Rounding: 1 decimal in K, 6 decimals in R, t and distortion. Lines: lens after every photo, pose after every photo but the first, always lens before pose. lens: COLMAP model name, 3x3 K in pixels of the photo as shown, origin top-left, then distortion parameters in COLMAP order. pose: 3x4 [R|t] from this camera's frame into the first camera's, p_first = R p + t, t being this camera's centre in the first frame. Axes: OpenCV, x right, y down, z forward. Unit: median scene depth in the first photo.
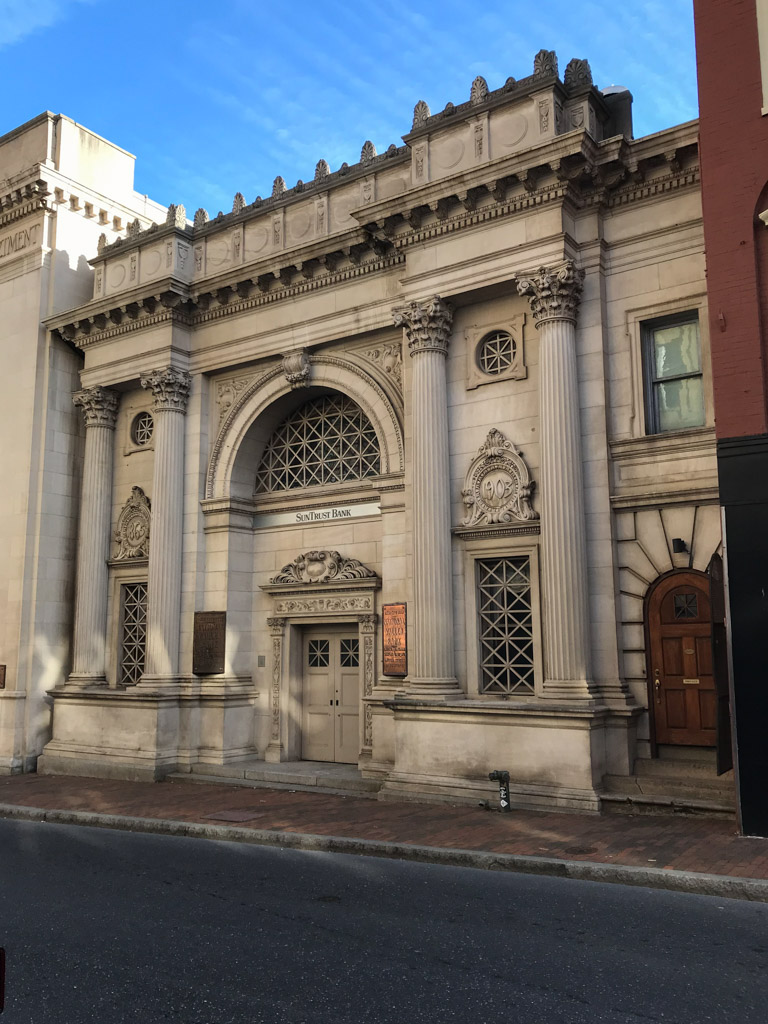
lens RADIAL K [[838.2, 0, 384.0], [0, 838.2, 512.0], [0, 0, 1]] dist [0.002596, 0.014515]
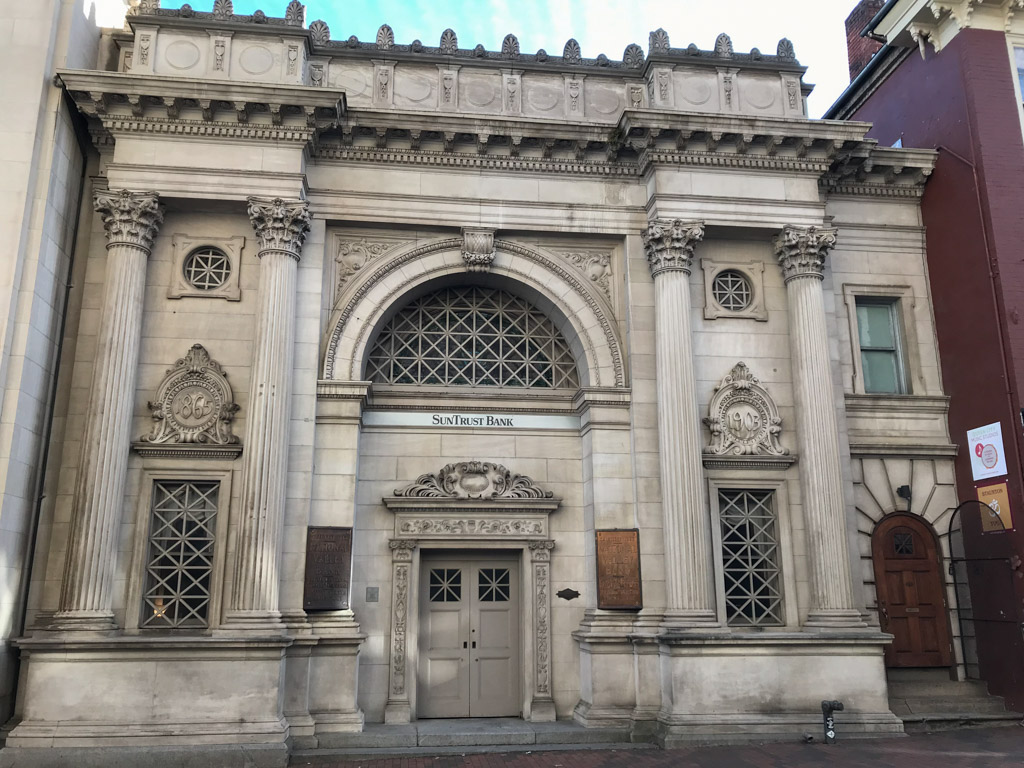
lens RADIAL K [[838.2, 0, 512.0], [0, 838.2, 384.0], [0, 0, 1]] dist [0.002596, 0.014515]
pose [[0.769739, 0.167638, 0.615954, -0.595680], [-0.107956, 0.985189, -0.133219, 0.078504], [-0.629164, 0.036048, 0.776436, 0.317075]]
